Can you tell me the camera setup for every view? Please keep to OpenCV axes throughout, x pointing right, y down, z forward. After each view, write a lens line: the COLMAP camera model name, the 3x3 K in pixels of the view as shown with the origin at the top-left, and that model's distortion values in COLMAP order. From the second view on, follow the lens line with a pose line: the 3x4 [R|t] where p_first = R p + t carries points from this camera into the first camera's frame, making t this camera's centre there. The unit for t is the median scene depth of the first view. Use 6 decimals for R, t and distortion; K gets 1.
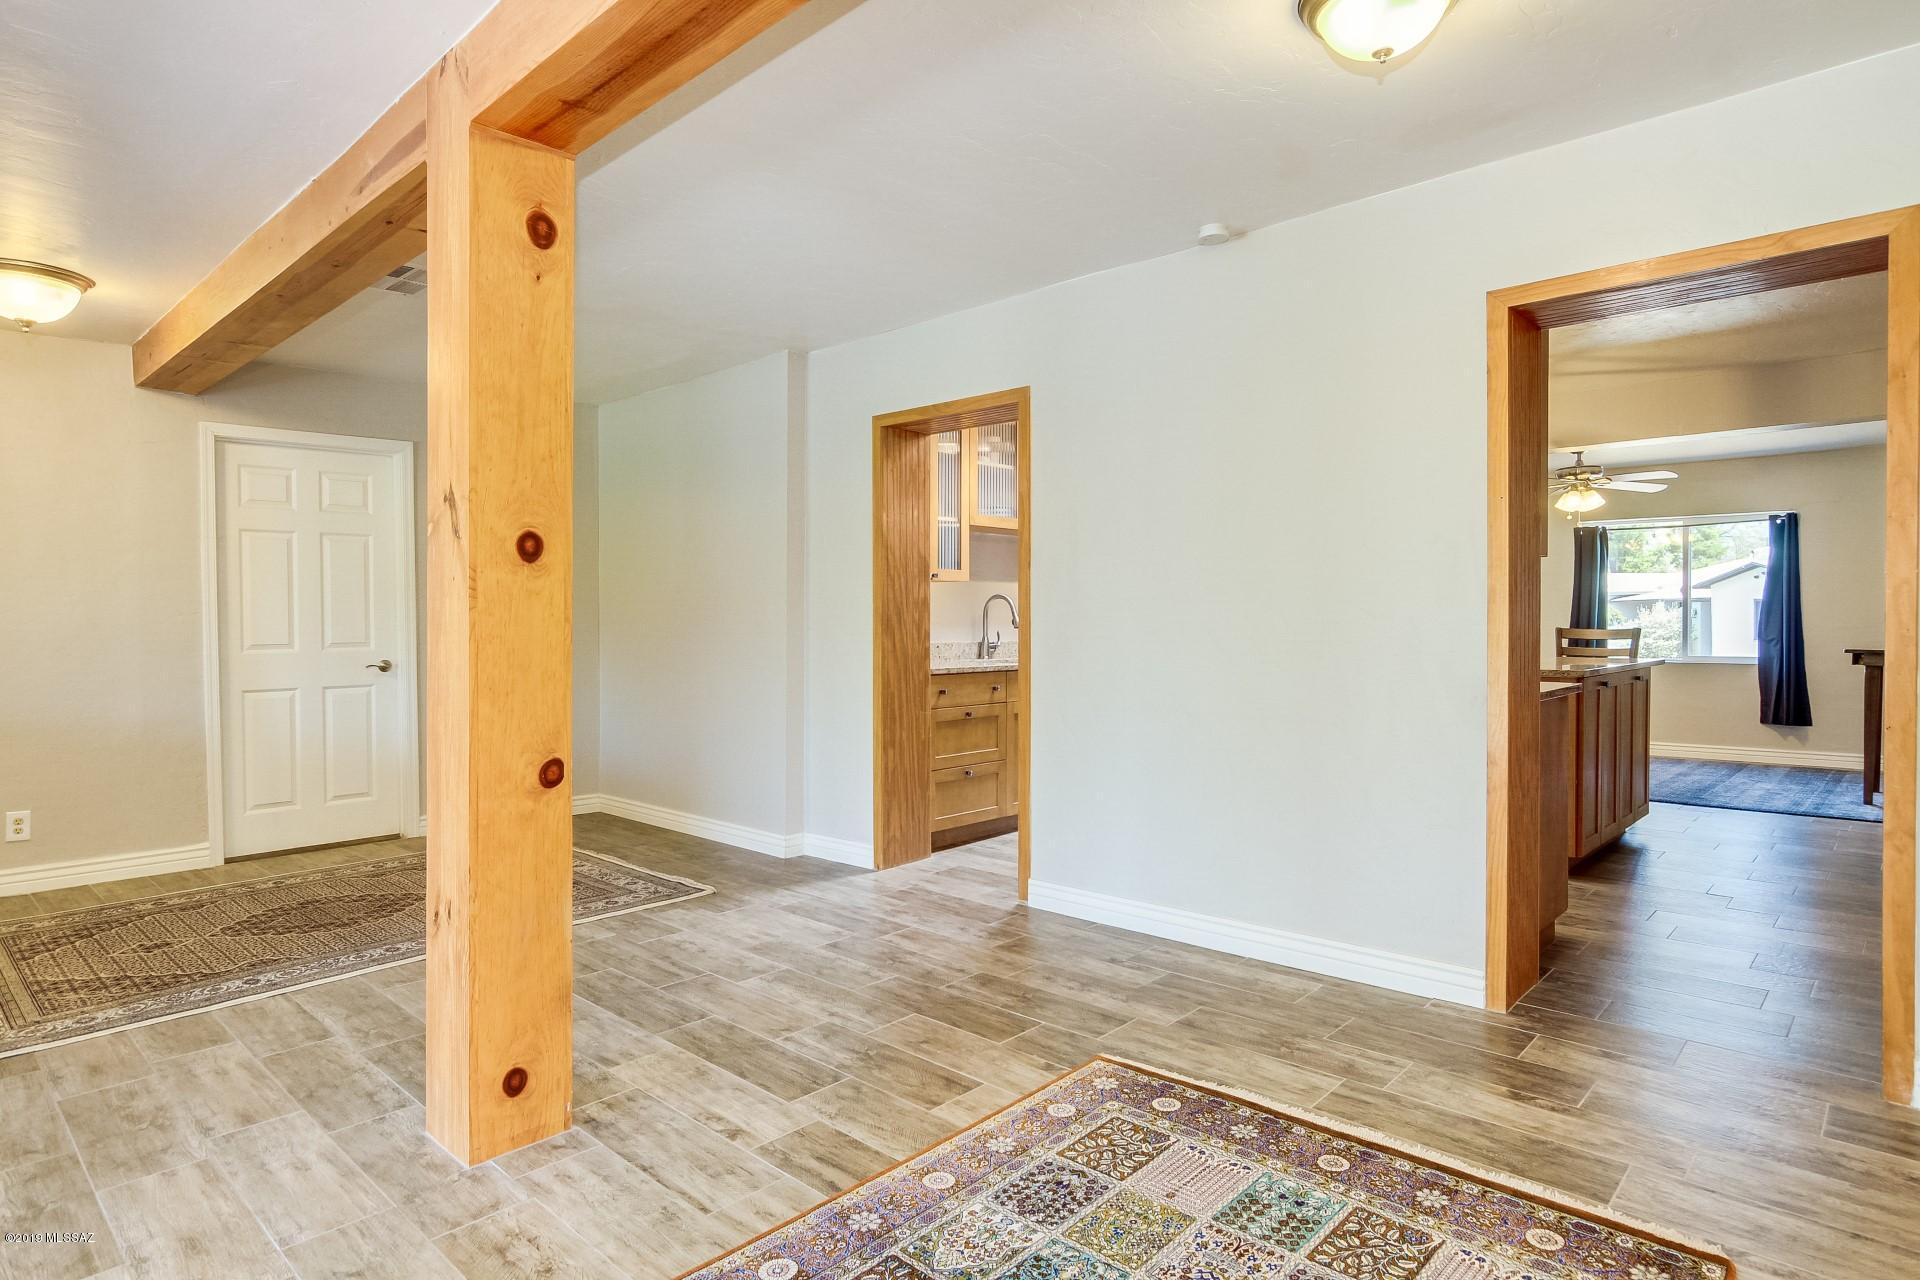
lens RADIAL K [[1055.6, 0, 945.9], [0, 1055.6, 636.2], [0, 0, 1]] dist [-0.006447, -0.002270]
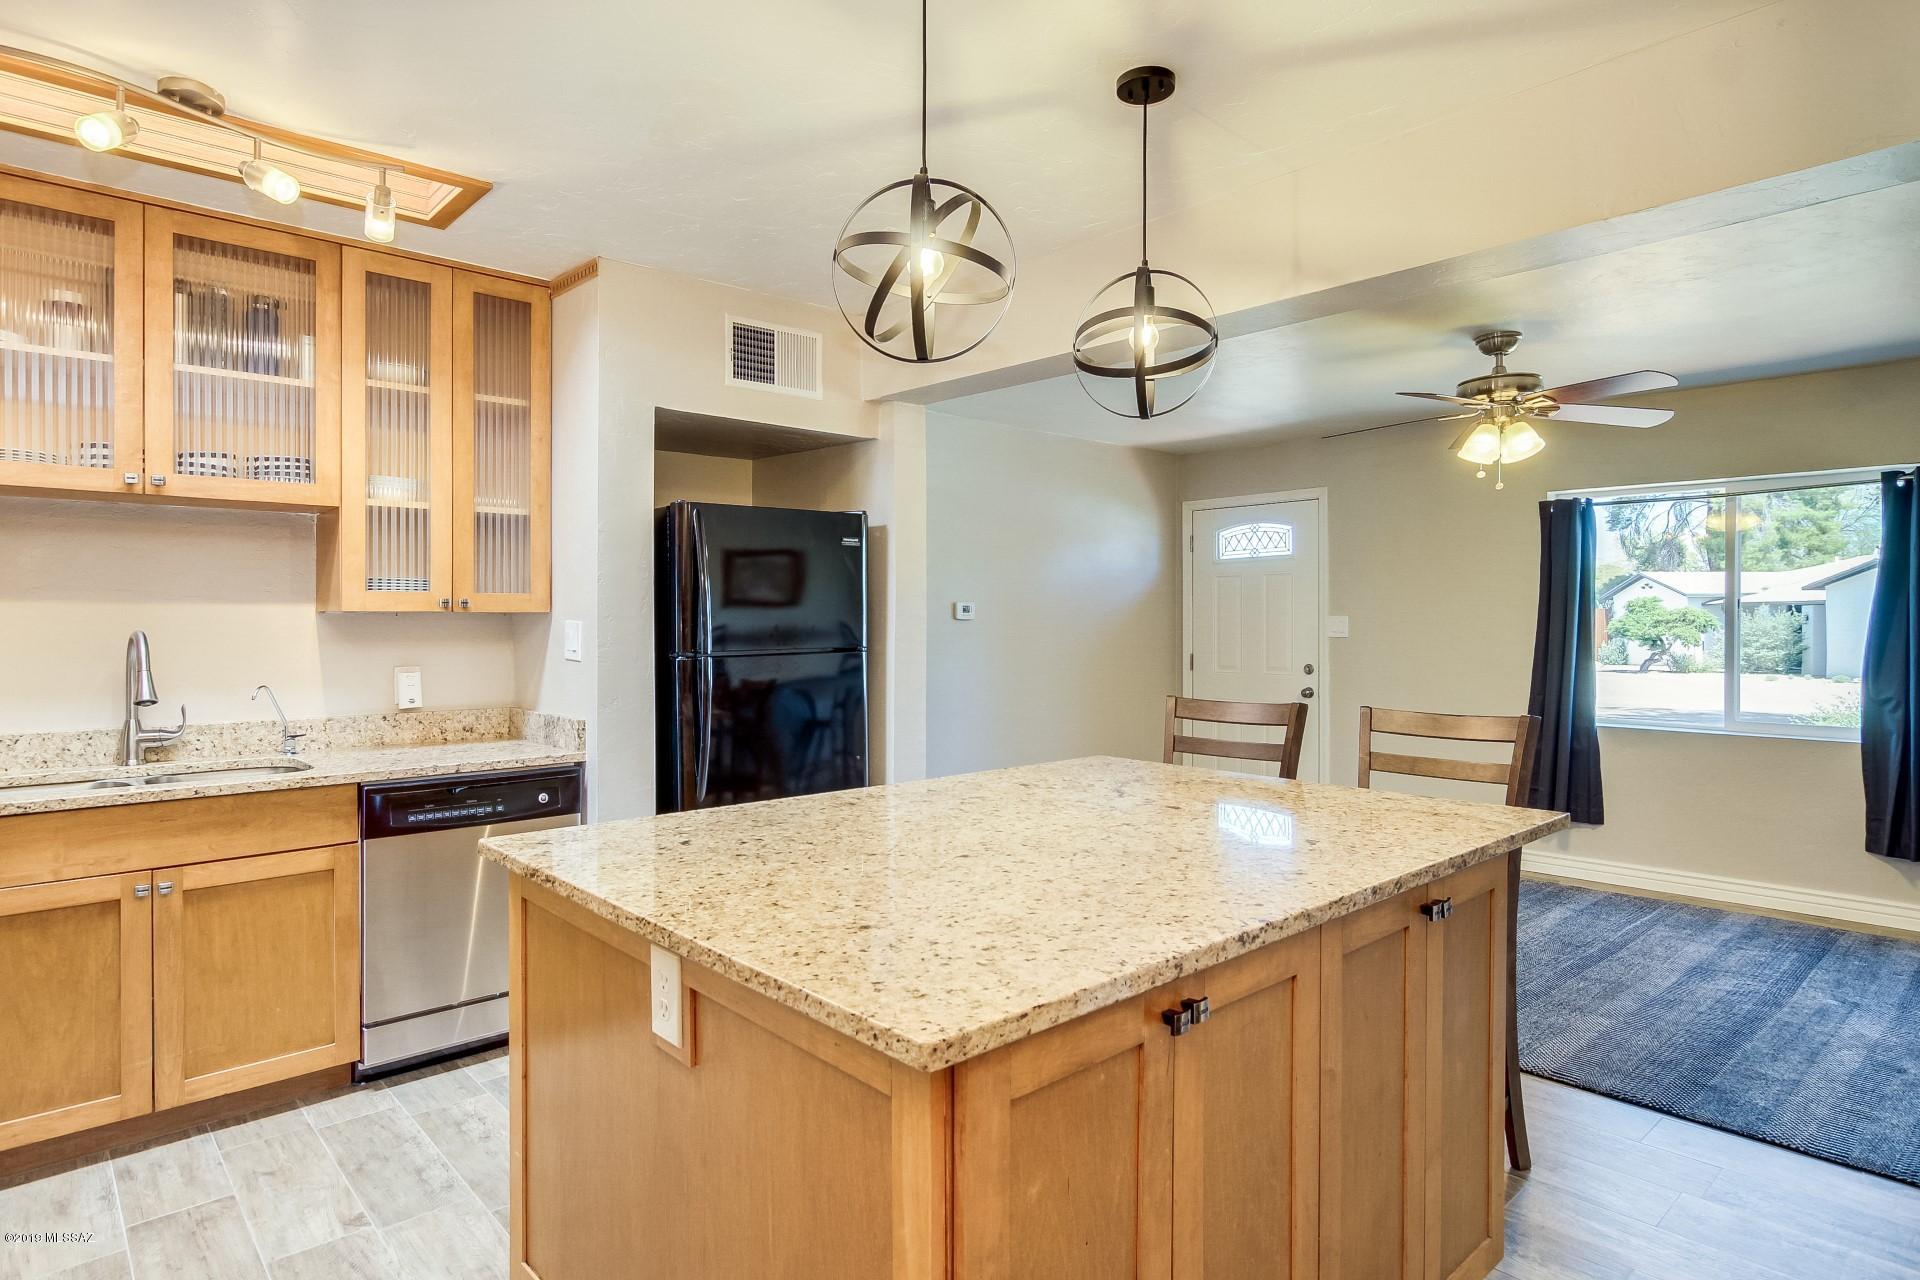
lens RADIAL K [[1055.6, 0, 963.4], [0, 1055.6, 632.4], [0, 0, 1]] dist [-0.006447, -0.002270]
pose [[0.997907, 0.002392, -0.064625, 0.696981], [-0.002512, 0.999995, -0.001779, -0.060915], [0.064621, 0.001937, 0.997908, 0.865736]]
